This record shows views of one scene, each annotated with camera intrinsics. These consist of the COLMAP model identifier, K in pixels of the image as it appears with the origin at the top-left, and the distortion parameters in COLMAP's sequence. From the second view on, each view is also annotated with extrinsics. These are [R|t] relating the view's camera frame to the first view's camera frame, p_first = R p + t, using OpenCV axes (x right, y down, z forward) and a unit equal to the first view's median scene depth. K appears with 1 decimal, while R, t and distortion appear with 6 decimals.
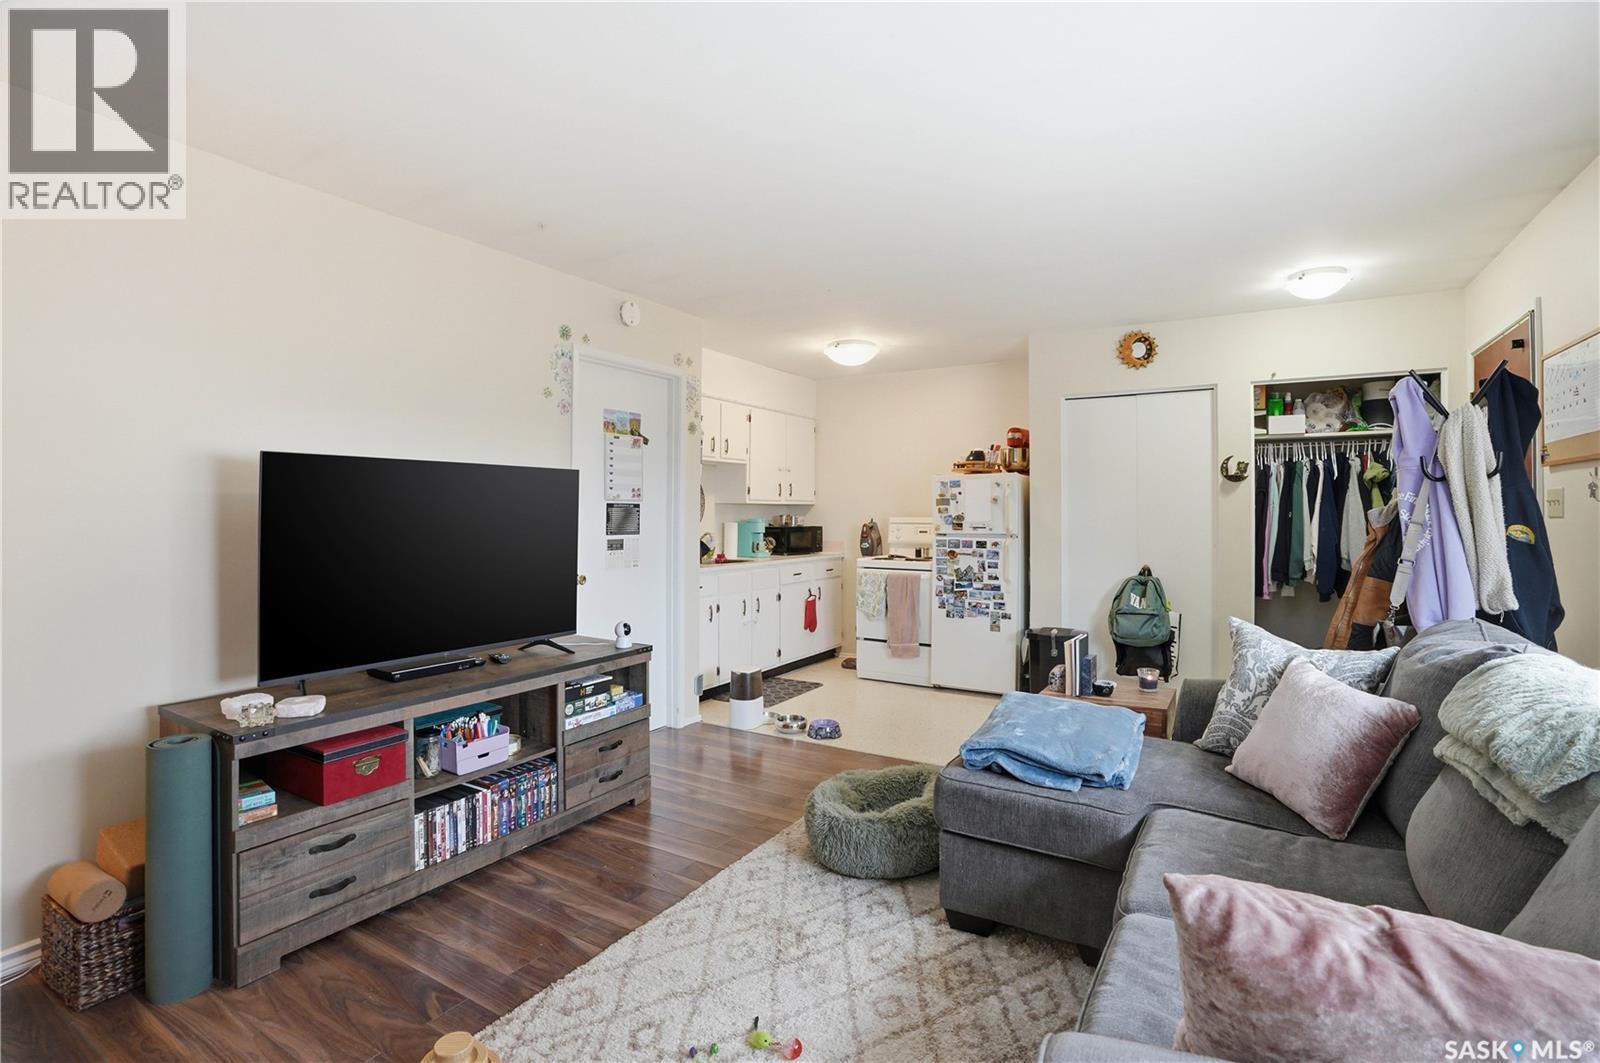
lens RADIAL K [[743.3, 0, 796.6], [0, 743.3, 517.8], [0, 0, 1]] dist [-0.045674, 0.007924]
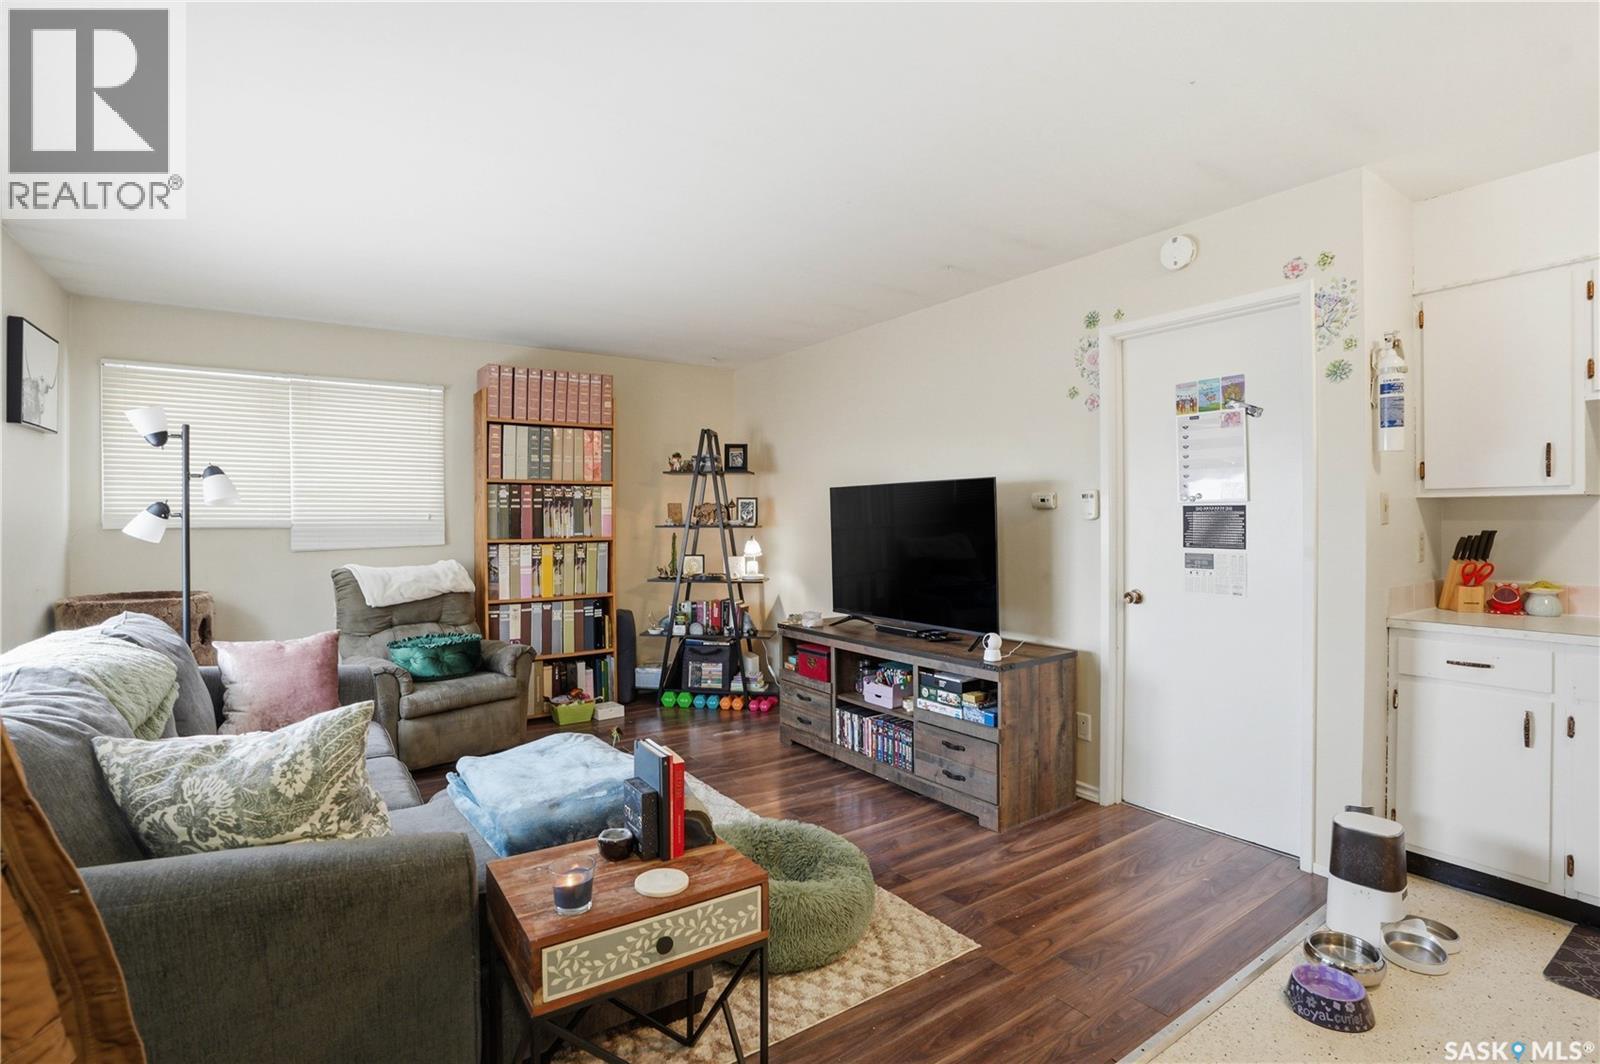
lens RADIAL K [[743.3, 0, 792.6], [0, 743.3, 527.2], [0, 0, 1]] dist [-0.045674, 0.007924]
pose [[-0.394608, 0.012368, -0.918766, 0.813294], [0.001616, 0.999917, 0.012767, -0.010719], [0.918848, 0.003554, -0.394595, 1.246632]]
